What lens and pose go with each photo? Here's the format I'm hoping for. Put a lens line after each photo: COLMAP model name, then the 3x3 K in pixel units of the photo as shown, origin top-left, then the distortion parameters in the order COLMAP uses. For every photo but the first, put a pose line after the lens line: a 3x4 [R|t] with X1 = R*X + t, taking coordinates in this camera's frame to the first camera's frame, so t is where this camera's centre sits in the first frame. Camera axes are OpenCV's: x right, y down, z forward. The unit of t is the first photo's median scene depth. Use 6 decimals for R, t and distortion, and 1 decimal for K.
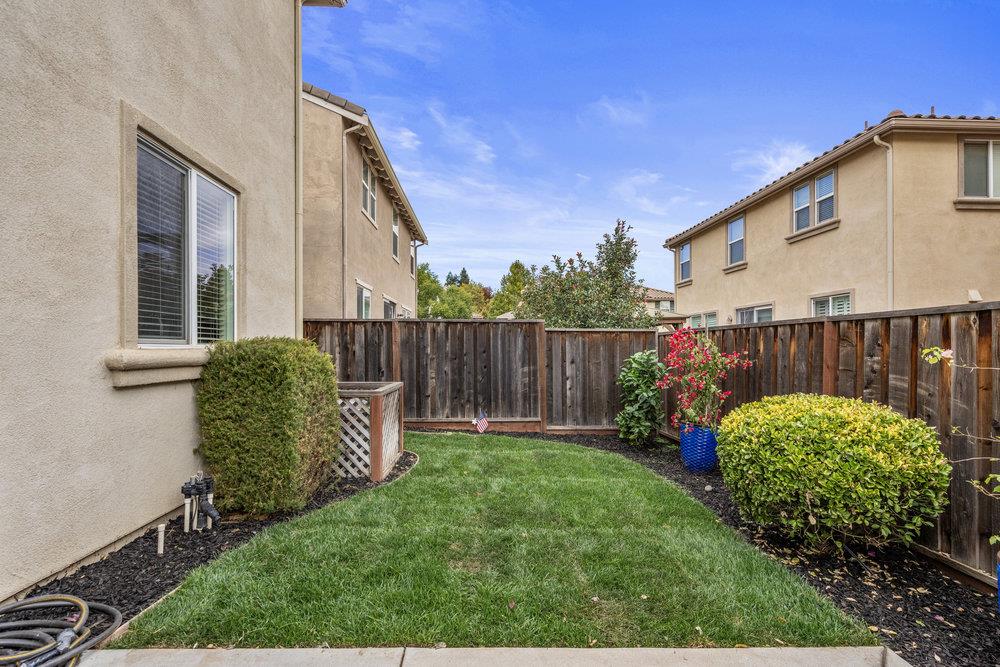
lens RADIAL K [[460.2, 0, 498.9], [0, 460.2, 344.6], [0, 0, 1]] dist [-0.000996, 0.000033]
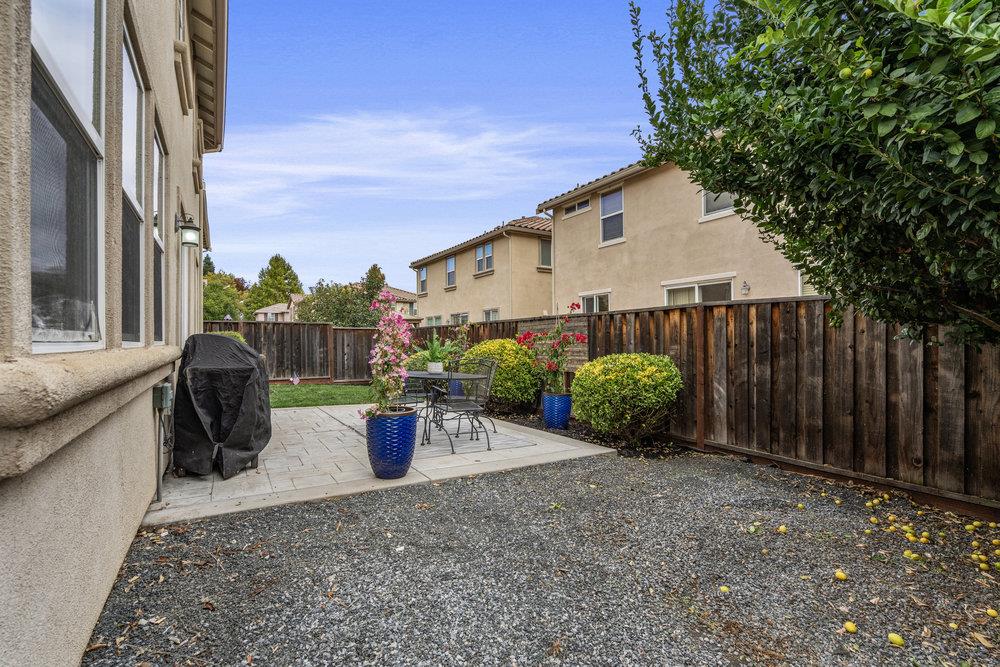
lens RADIAL K [[460.2, 0, 498.9], [0, 460.2, 344.6], [0, 0, 1]] dist [-0.000996, 0.000033]
pose [[0.875683, -0.007568, 0.482826, -0.162232], [0.002326, 0.999932, 0.011455, 0.011520], [-0.482880, -0.008908, 0.875641, -0.732524]]
